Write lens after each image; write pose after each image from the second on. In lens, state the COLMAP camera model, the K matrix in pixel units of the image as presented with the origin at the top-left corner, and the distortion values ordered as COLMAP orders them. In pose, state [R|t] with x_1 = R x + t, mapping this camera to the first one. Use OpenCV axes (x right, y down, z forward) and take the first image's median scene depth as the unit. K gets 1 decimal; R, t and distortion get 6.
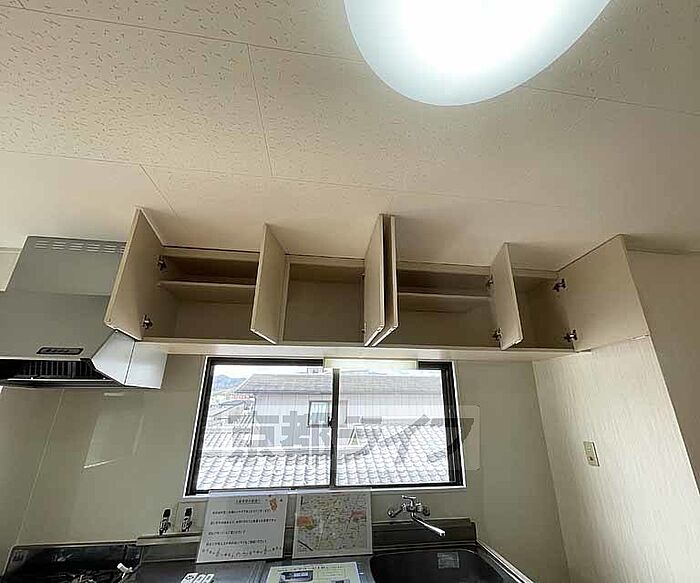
lens RADIAL K [[316.7, 0, 362.5], [0, 316.7, 294.5], [0, 0, 1]] dist [0.003338, 0.000113]
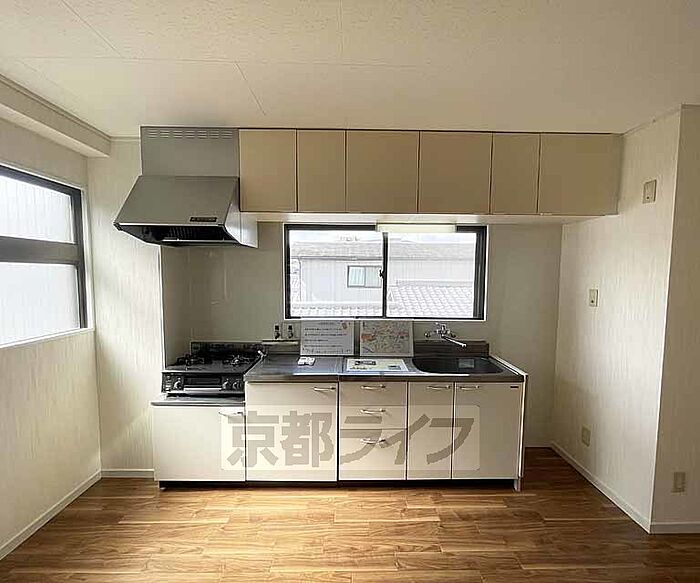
lens RADIAL K [[314.4, 0, 357.3], [0, 314.4, 294.7], [0, 0, 1]] dist [-0.000873, -0.000406]
pose [[0.992945, 0.013660, -0.117785, -0.055723], [0.034726, 0.916289, 0.399010, -0.034962], [0.113376, -0.400285, 0.909350, -0.228006]]
